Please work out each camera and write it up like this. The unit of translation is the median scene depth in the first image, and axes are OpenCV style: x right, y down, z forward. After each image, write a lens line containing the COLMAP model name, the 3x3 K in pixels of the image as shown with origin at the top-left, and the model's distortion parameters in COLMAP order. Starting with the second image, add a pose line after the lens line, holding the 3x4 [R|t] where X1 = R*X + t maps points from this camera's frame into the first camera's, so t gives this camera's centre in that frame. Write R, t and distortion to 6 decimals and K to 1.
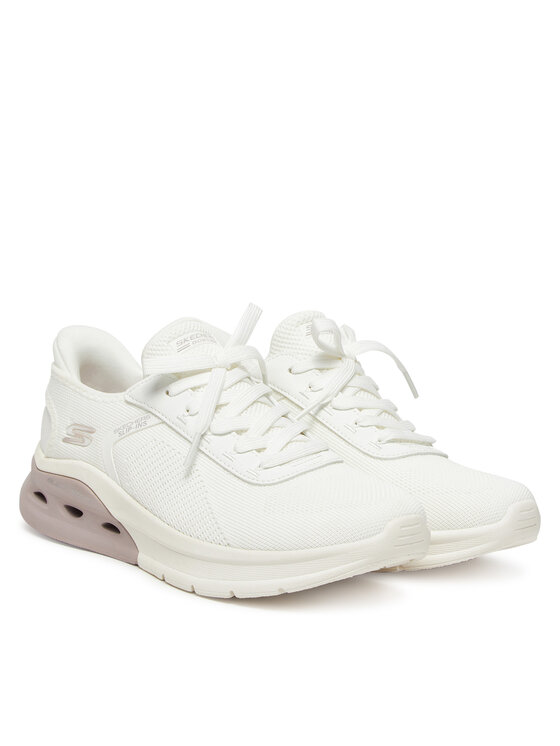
lens RADIAL K [[1839.7, 0, 280.0], [0, 1839.7, 373.0], [0, 0, 1]] dist [-0.027730, -0.017167]
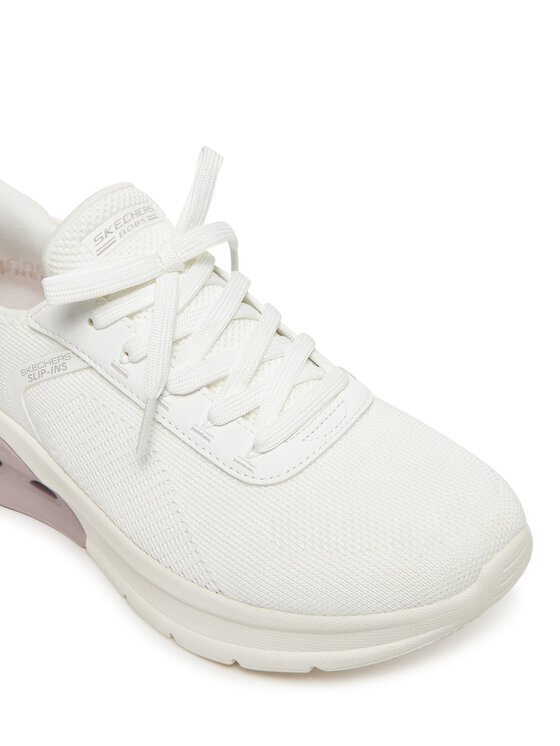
lens RADIAL K [[959.5, 0, 280.0], [0, 959.5, 373.0], [0, 0, 1]] dist [0.014944, -0.008212]
pose [[0.992367, -0.110741, 0.054267, -0.016382], [0.081604, 0.919593, 0.384304, -0.095613], [-0.092462, -0.376942, 0.921610, 0.683216]]
